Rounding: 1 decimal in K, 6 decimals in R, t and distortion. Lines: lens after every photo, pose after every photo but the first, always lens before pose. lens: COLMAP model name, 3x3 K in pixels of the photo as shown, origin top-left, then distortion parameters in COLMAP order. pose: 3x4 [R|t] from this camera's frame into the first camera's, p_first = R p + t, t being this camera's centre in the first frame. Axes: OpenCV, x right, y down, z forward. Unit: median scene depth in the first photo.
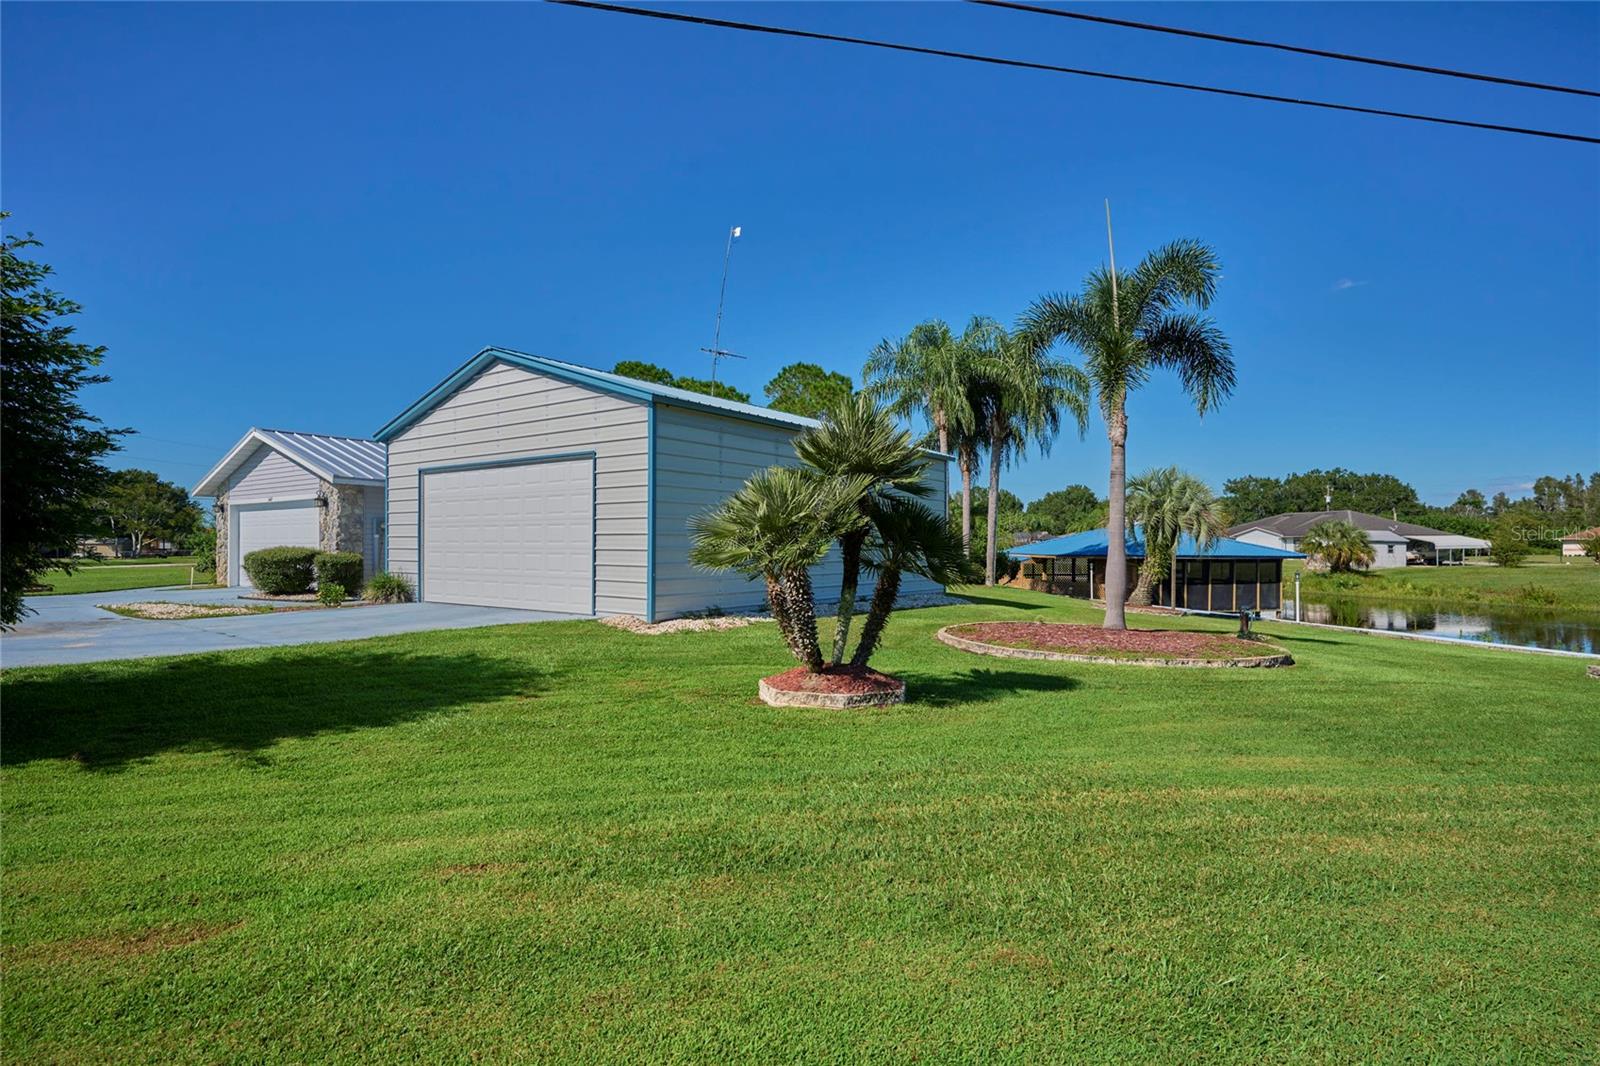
lens RADIAL K [[796.2, 0, 801.2], [0, 796.2, 540.4], [0, 0, 1]] dist [-0.003299, -0.000119]
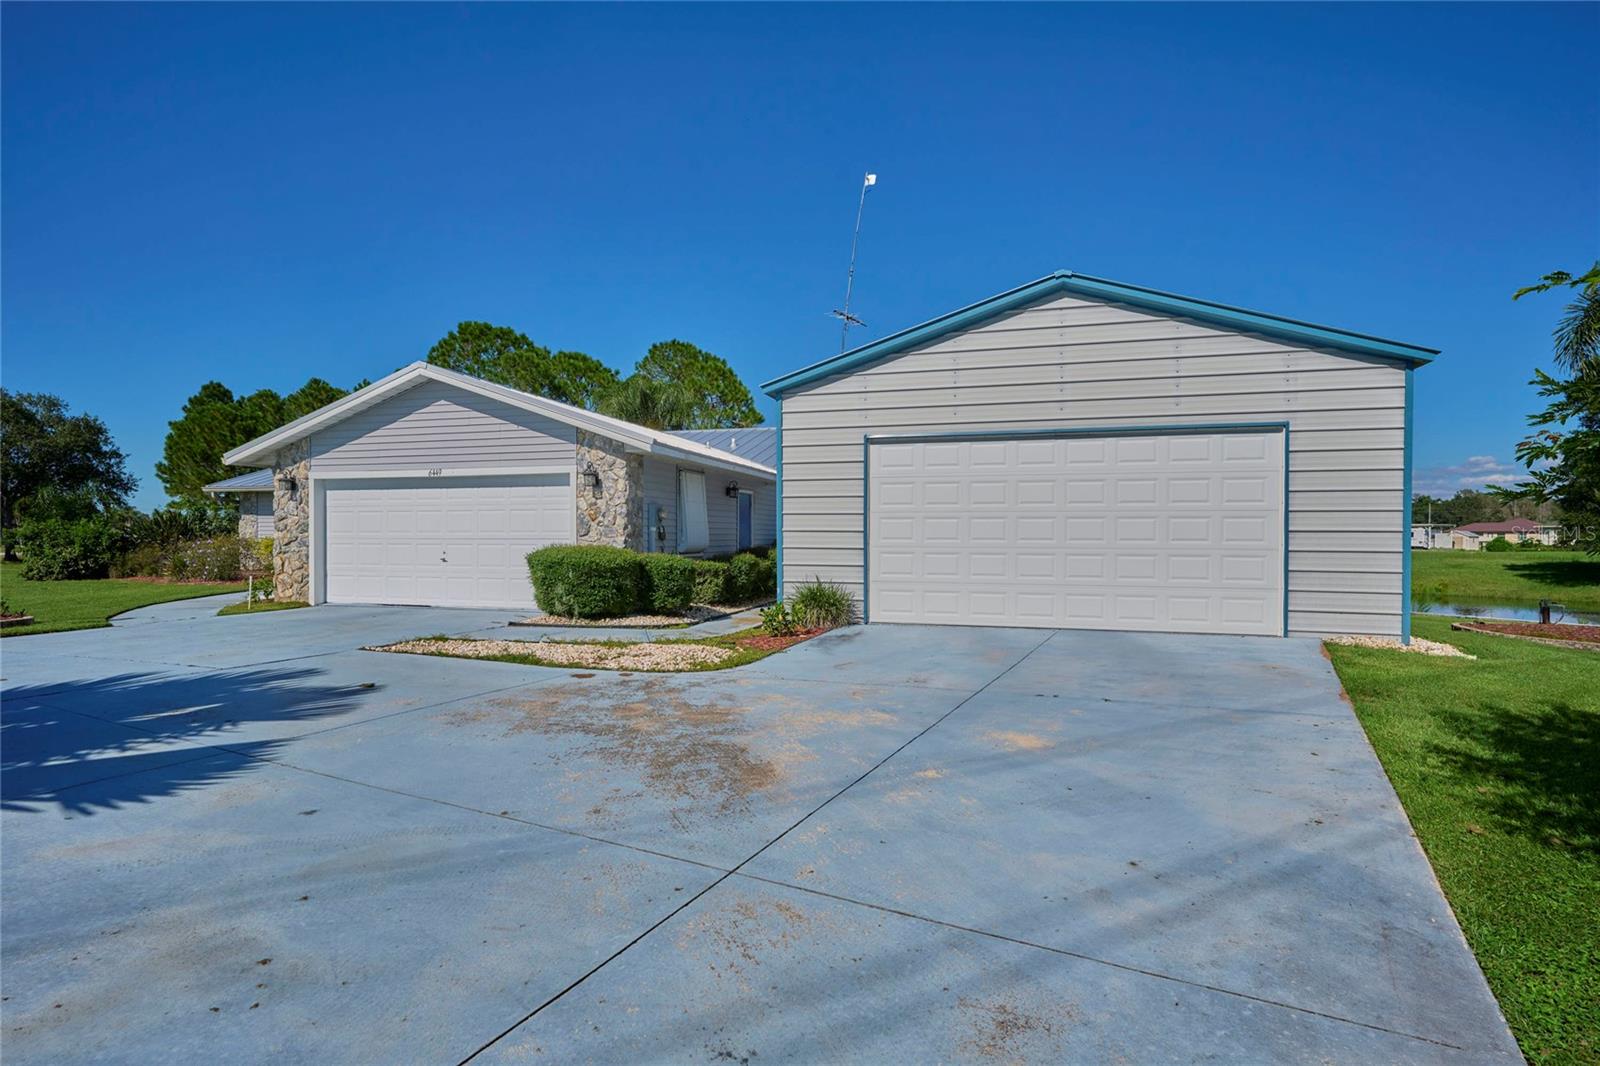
lens RADIAL K [[796.2, 0, 798.1], [0, 796.2, 535.1], [0, 0, 1]] dist [-0.003299, -0.000119]
pose [[0.944554, 0.001962, 0.328351, -0.769635], [-0.003471, 0.999986, 0.004010, -0.004031], [-0.328339, -0.004927, 0.944547, 0.348870]]
